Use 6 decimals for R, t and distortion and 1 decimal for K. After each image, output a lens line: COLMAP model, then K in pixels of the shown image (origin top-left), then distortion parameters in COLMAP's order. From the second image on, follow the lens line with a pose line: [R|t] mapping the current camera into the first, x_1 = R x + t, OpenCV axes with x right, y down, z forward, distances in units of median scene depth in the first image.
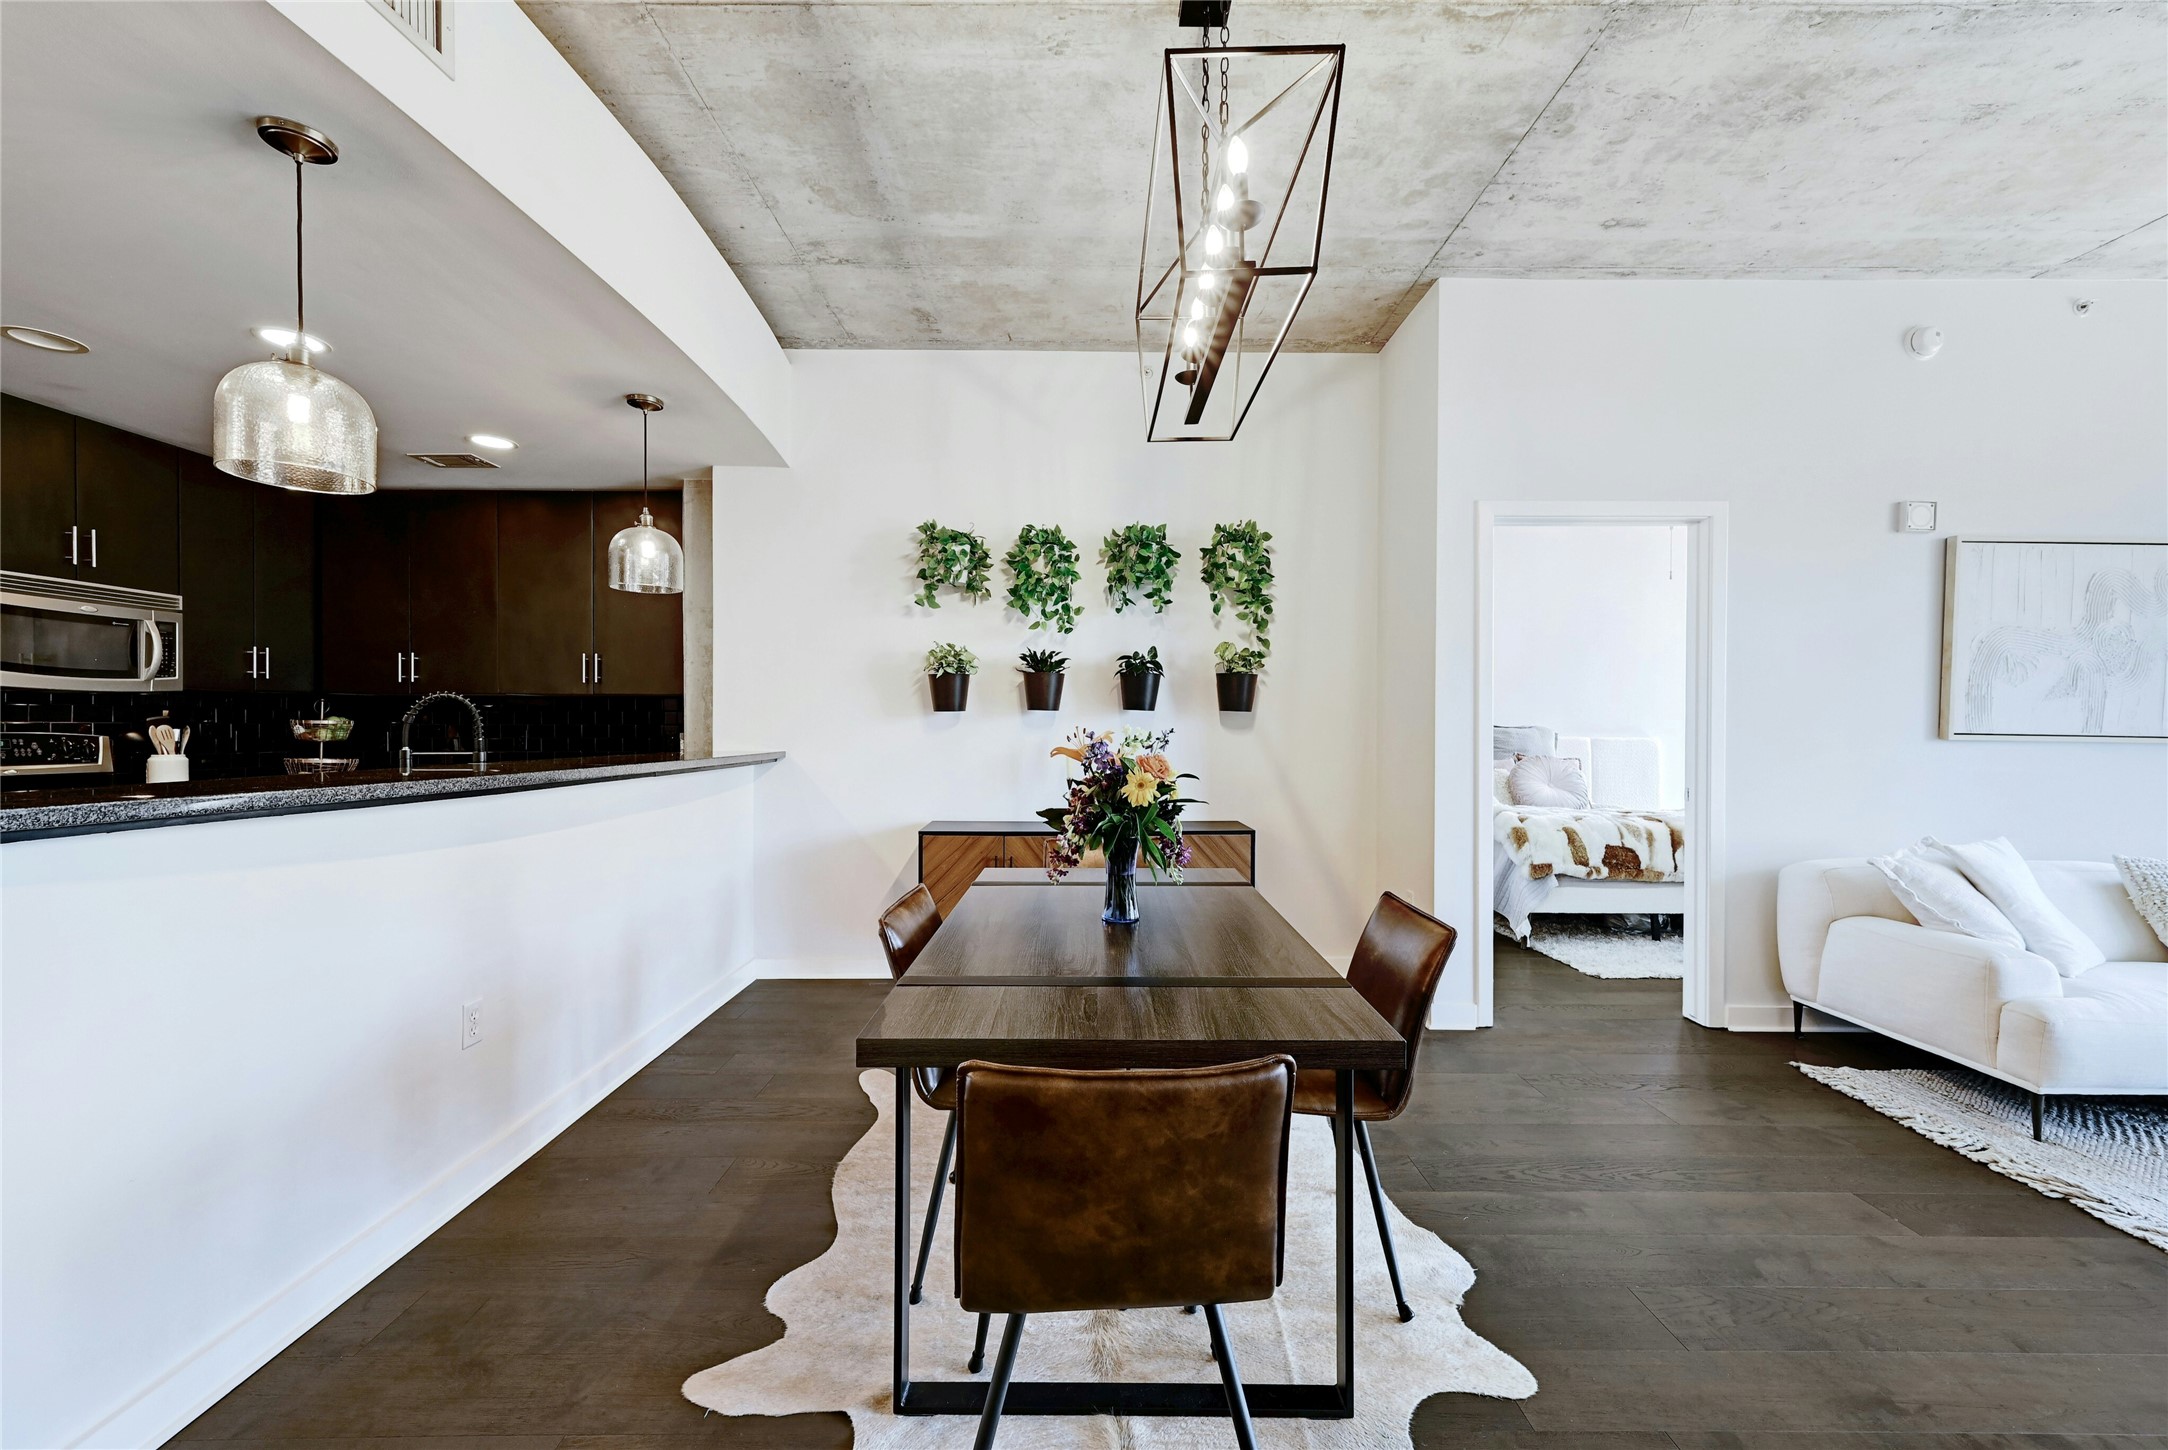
lens RADIAL K [[854.7, 0, 1089.4], [0, 854.7, 725.2], [0, 0, 1]] dist [0.014314, -0.002097]
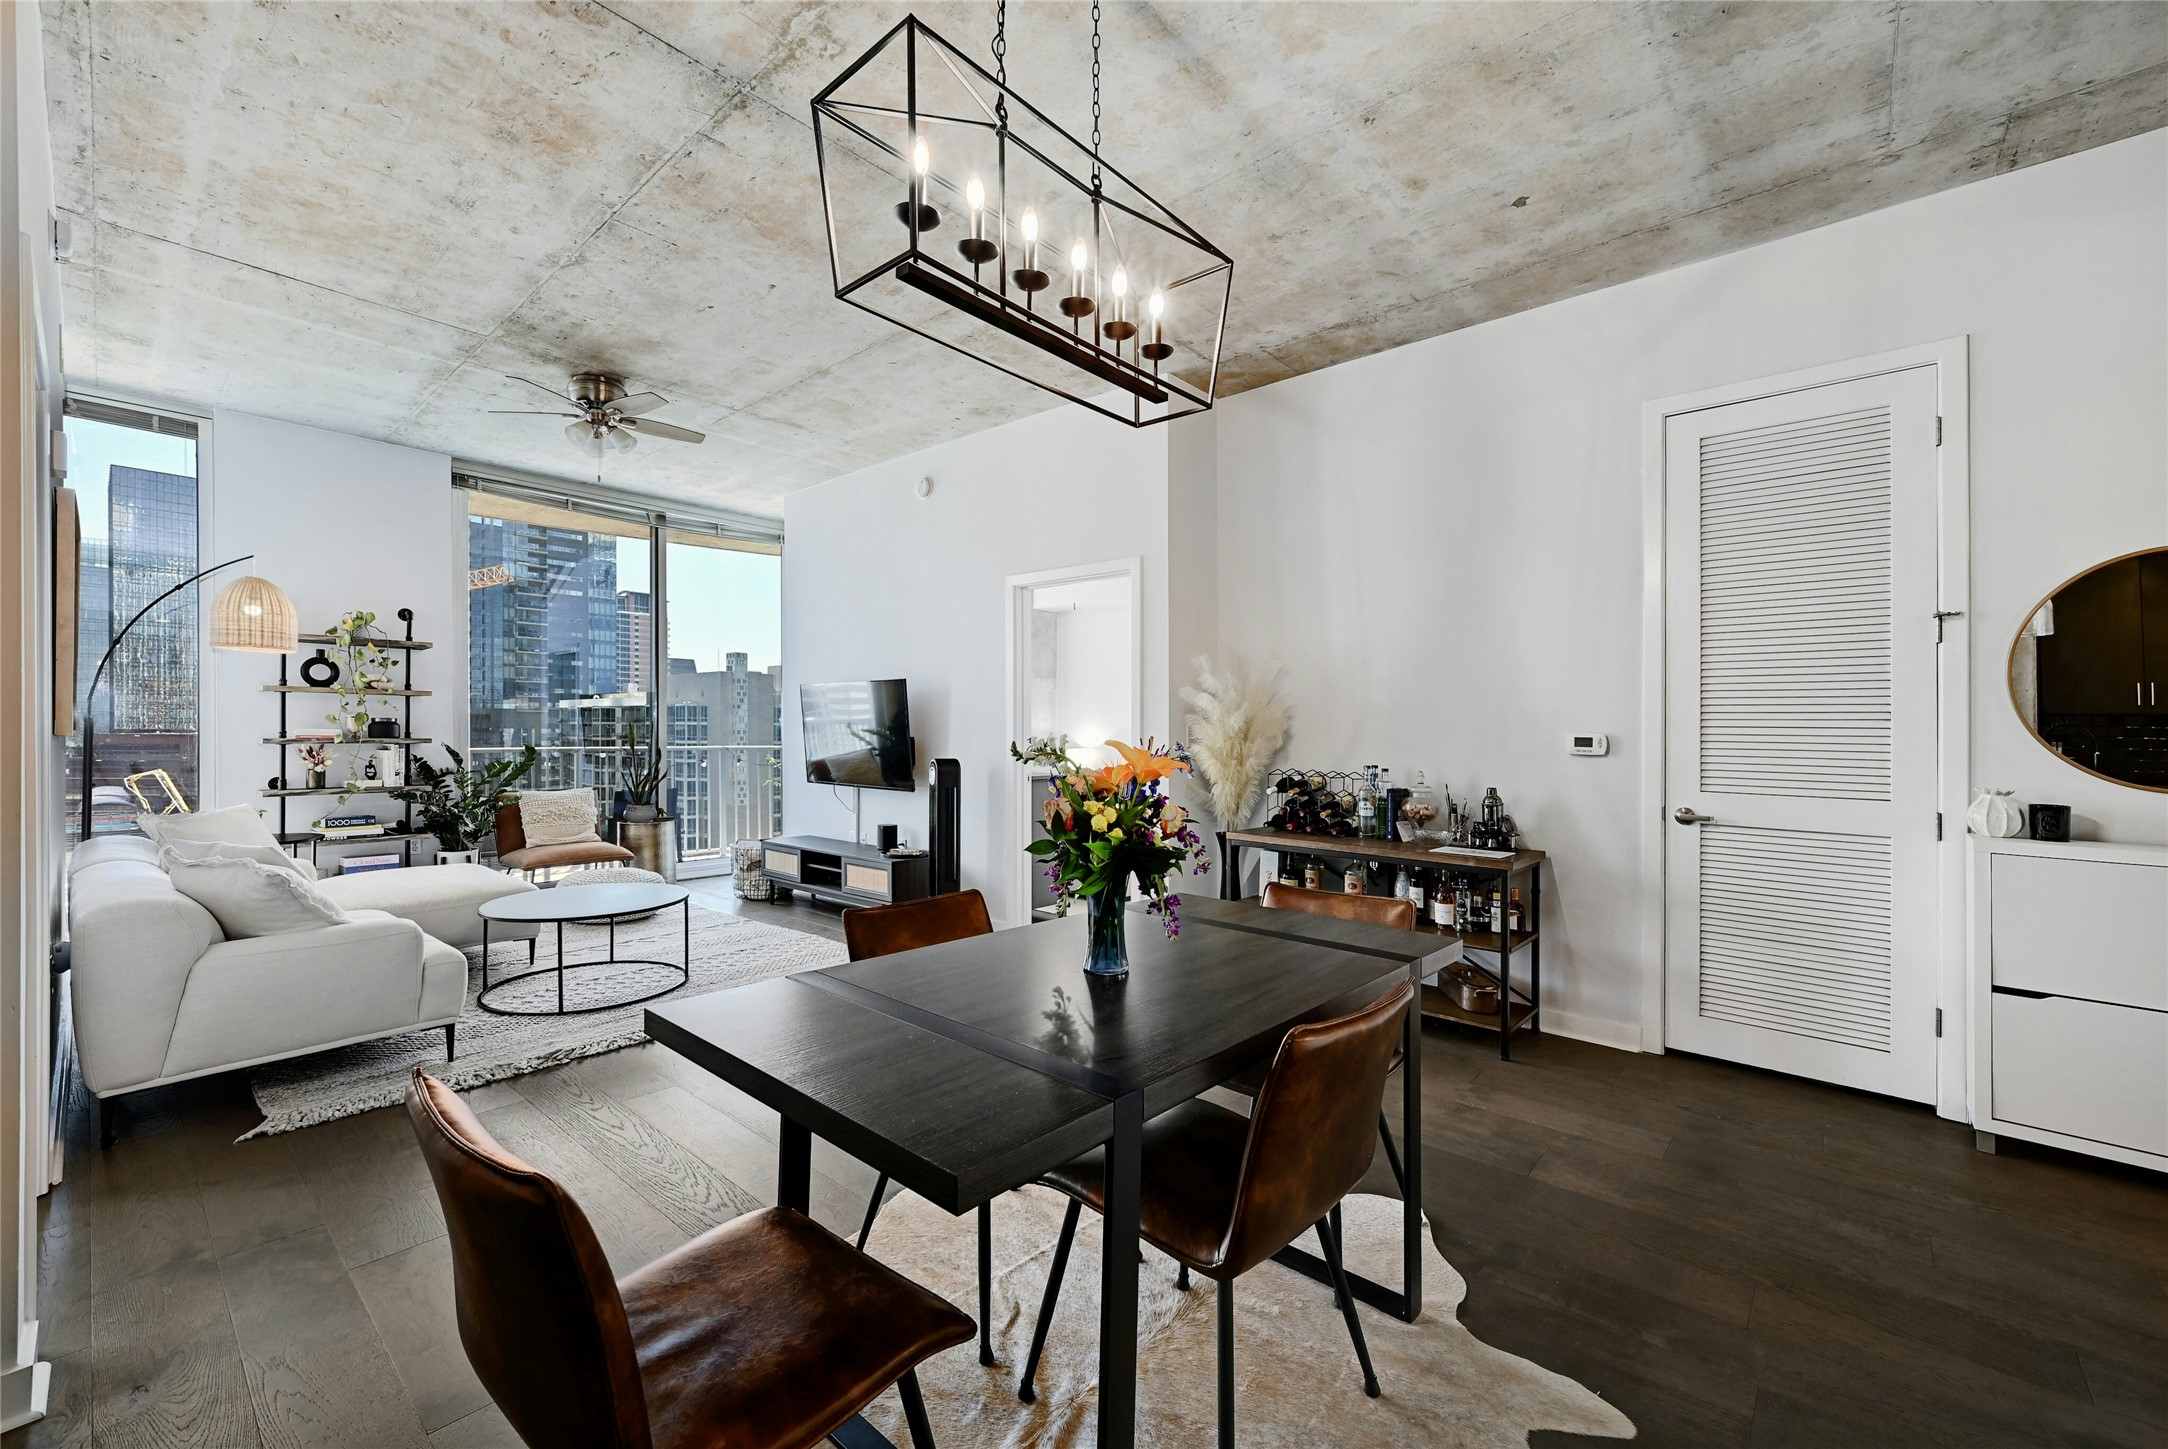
lens RADIAL K [[883.7, 0, 1094.8], [0, 883.7, 726.3], [0, 0, 1]] dist [-0.011087, 0.003644]
pose [[-0.753004, -0.007061, 0.657978, -0.314164], [-0.010452, 0.999945, -0.001231, -0.005356], [-0.657933, -0.007804, -0.753036, 1.019844]]
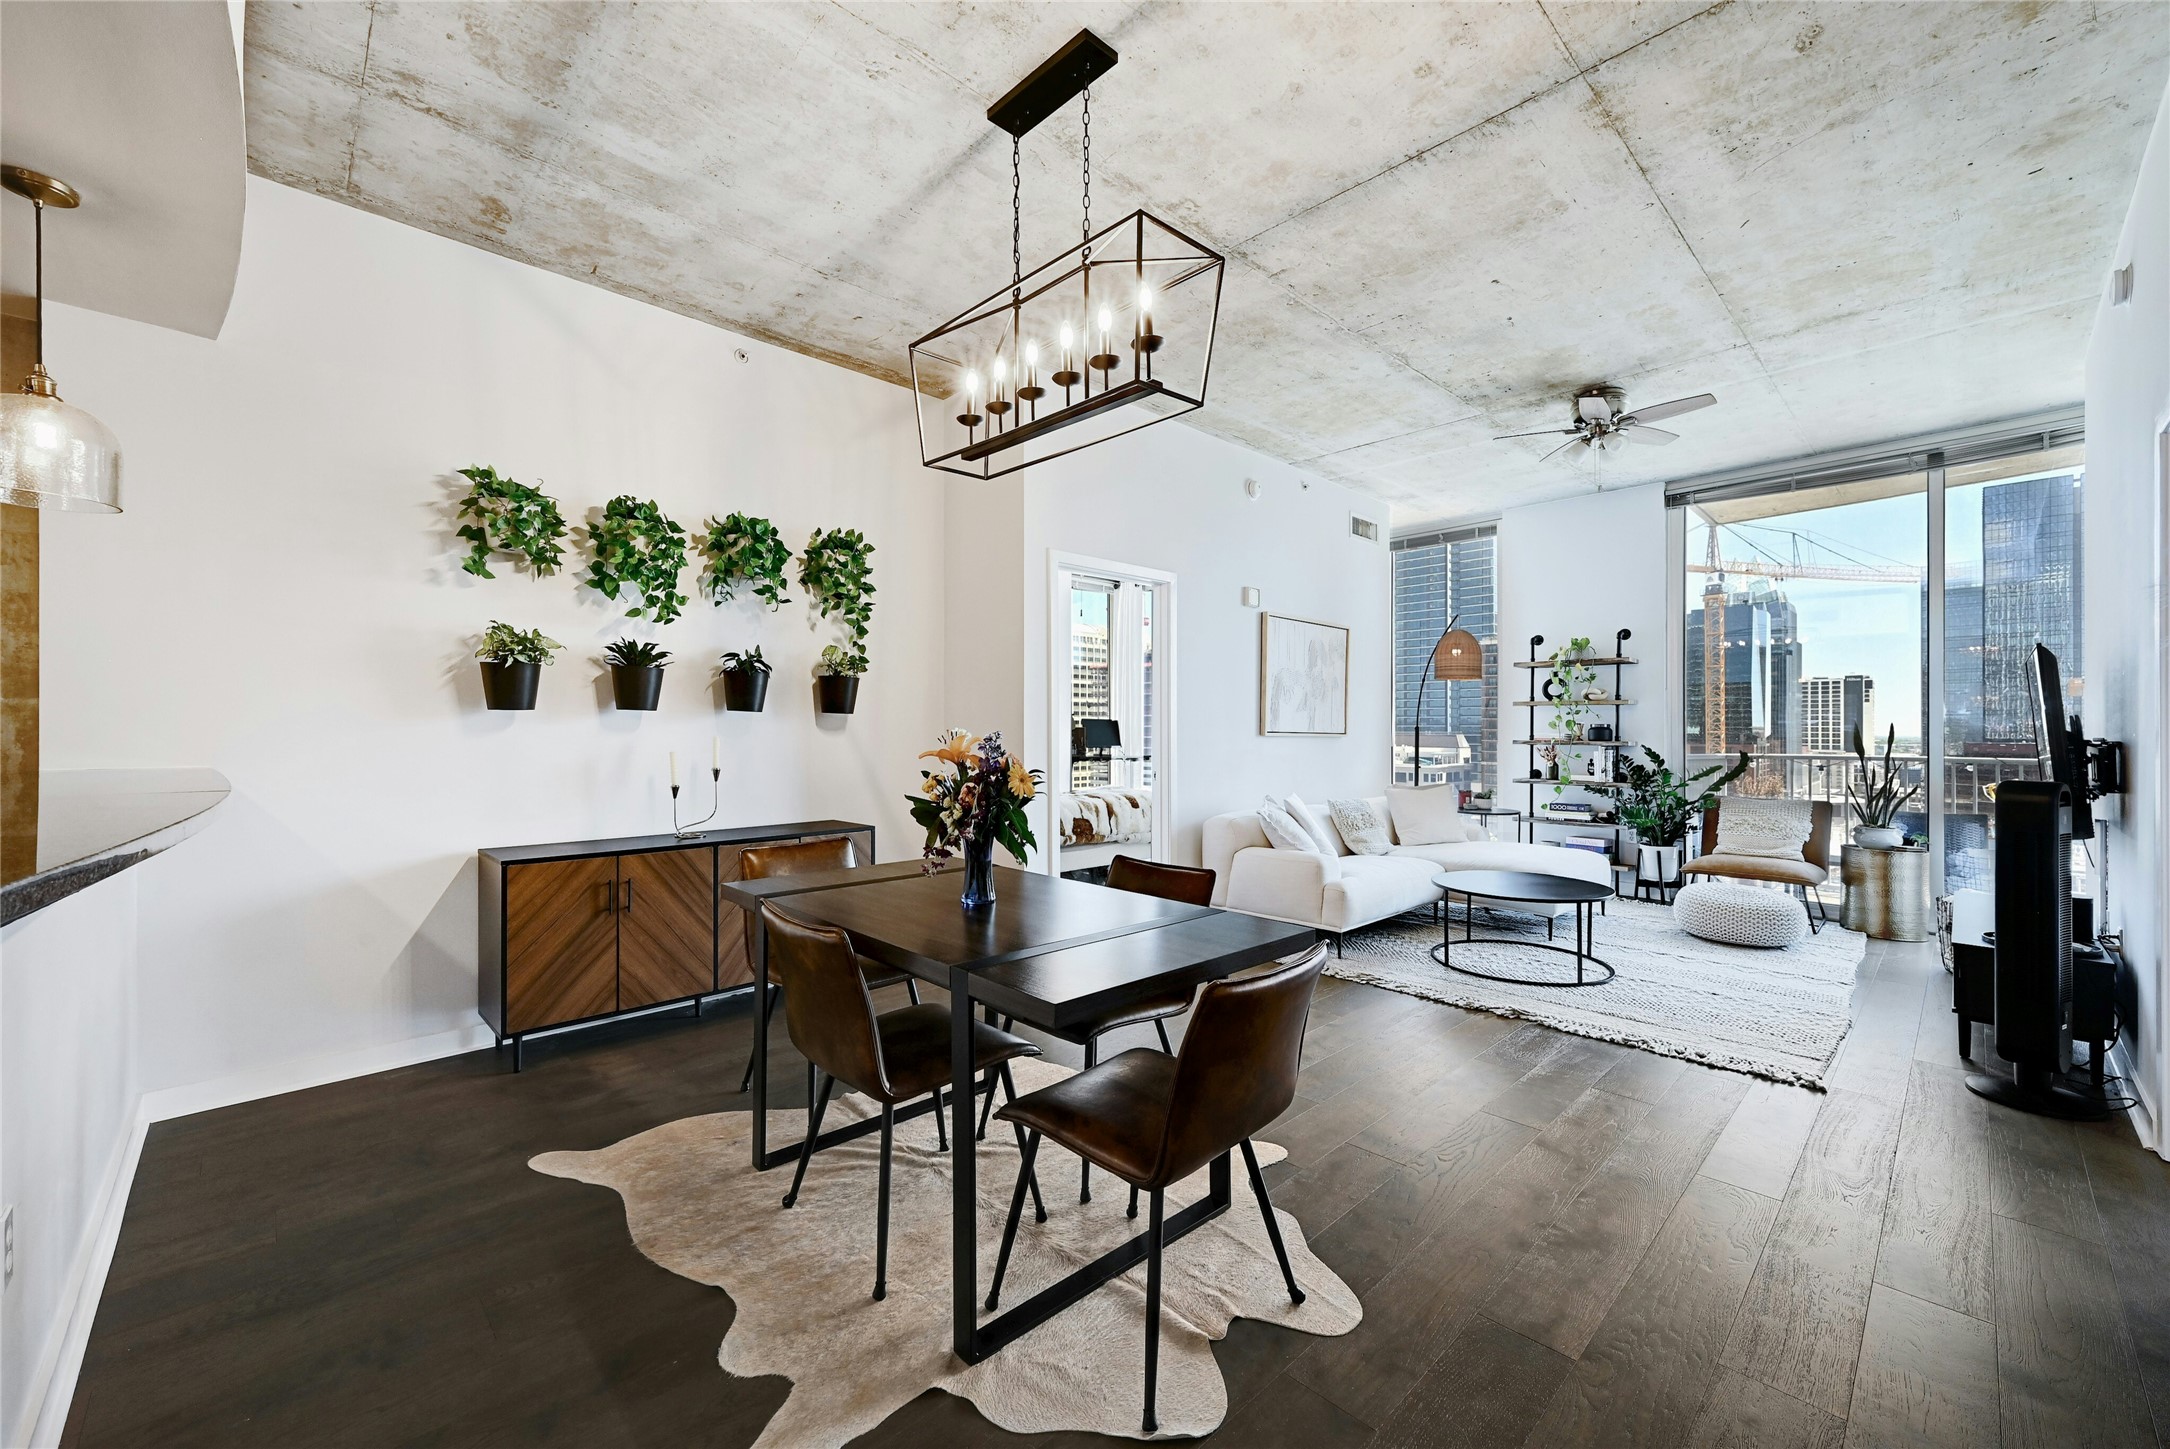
lens RADIAL K [[868.5, 0, 1075.9], [0, 868.5, 720.9], [0, 0, 1]] dist [0.013159, 0.001771]
pose [[0.726757, 0.005174, 0.686875, -0.407660], [-0.002340, 0.999984, -0.005057, -0.002552], [-0.686891, 0.002068, 0.726758, 0.050525]]
